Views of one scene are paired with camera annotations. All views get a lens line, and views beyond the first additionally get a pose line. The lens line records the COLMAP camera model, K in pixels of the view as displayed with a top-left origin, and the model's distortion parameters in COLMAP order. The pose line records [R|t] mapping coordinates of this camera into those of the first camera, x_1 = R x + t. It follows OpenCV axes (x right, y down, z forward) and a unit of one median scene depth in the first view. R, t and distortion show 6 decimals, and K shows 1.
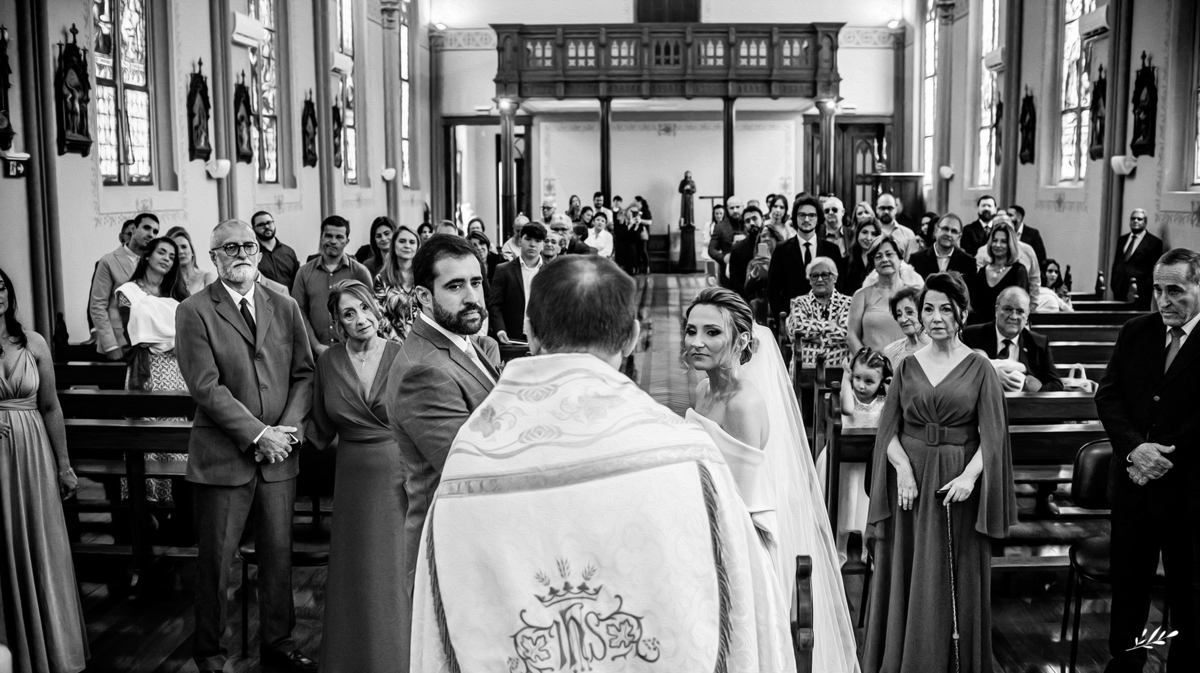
lens RADIAL K [[1188.5, 0, 600.0], [0, 1188.5, 336.5], [0, 0, 1]] dist [-0.009797, -0.016511]
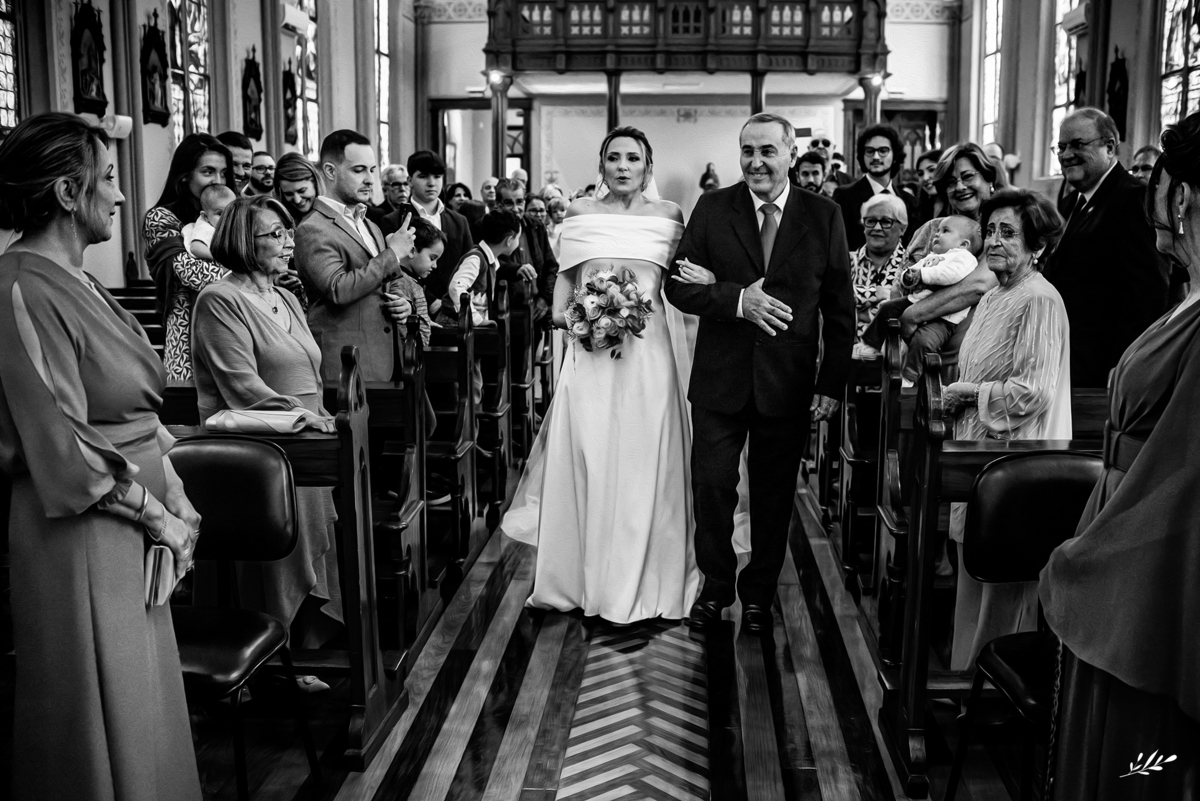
lens RADIAL K [[1206.3, 0, 600.0], [0, 1206.3, 400.5], [0, 0, 1]] dist [-0.004523, 0.024742]
pose [[0.999709, 0.006386, -0.023279, 0.016423], [-0.005727, 0.999583, 0.028292, 0.012080], [0.023450, -0.028151, 0.999329, 0.119940]]
